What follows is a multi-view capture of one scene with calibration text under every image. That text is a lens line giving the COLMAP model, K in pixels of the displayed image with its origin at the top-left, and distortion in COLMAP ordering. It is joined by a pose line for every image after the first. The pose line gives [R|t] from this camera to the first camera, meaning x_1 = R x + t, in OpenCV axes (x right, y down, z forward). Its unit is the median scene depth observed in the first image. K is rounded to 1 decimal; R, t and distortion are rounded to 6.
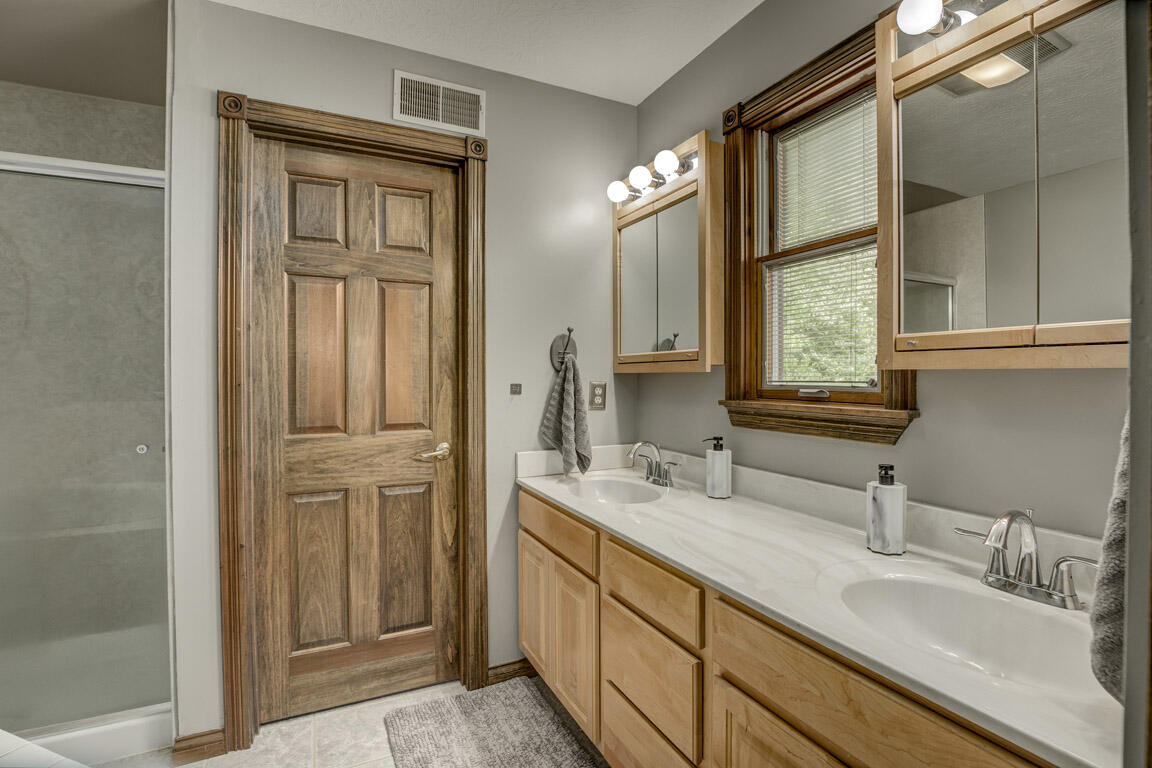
lens RADIAL K [[531.9, 0, 585.1], [0, 531.9, 377.2], [0, 0, 1]] dist [-0.036115, 0.003677]
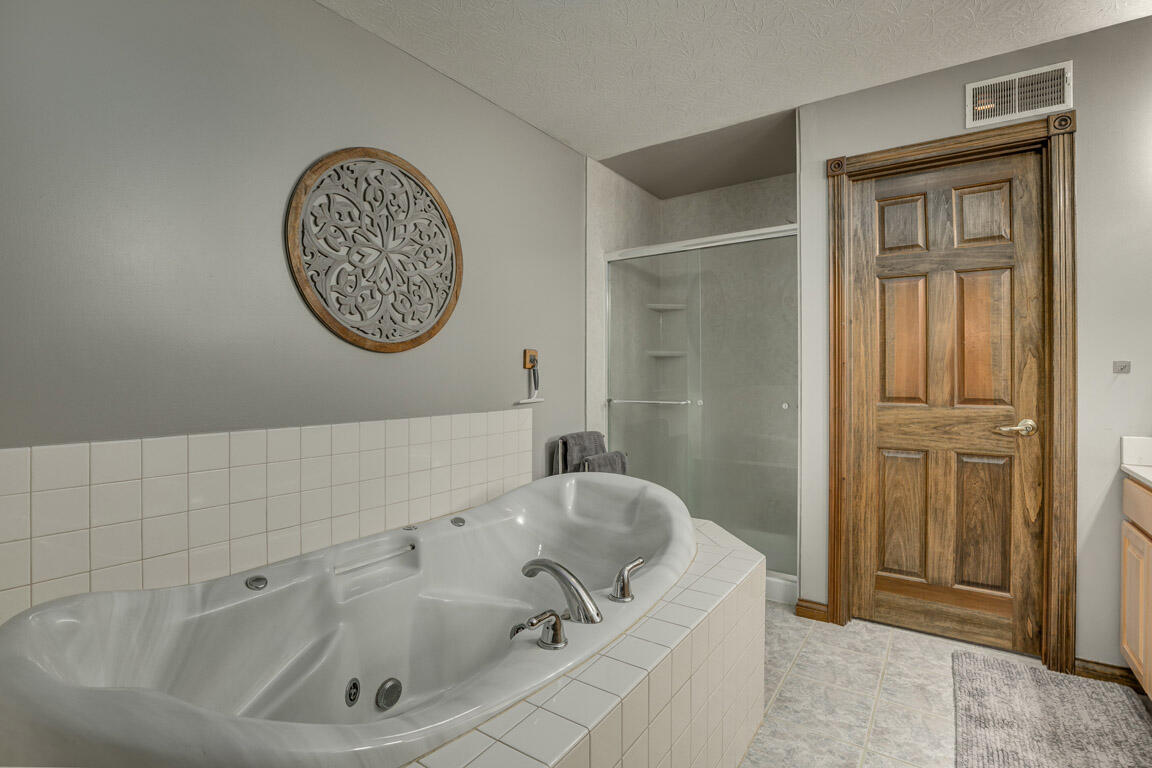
lens RADIAL K [[531.9, 0, 582.5], [0, 531.9, 374.6], [0, 0, 1]] dist [-0.036115, 0.003677]
pose [[0.475097, 0.002272, -0.879930, 0.217837], [-0.005114, 0.999987, -0.000179, 0.042881], [0.879919, 0.004585, 0.475102, -0.248968]]
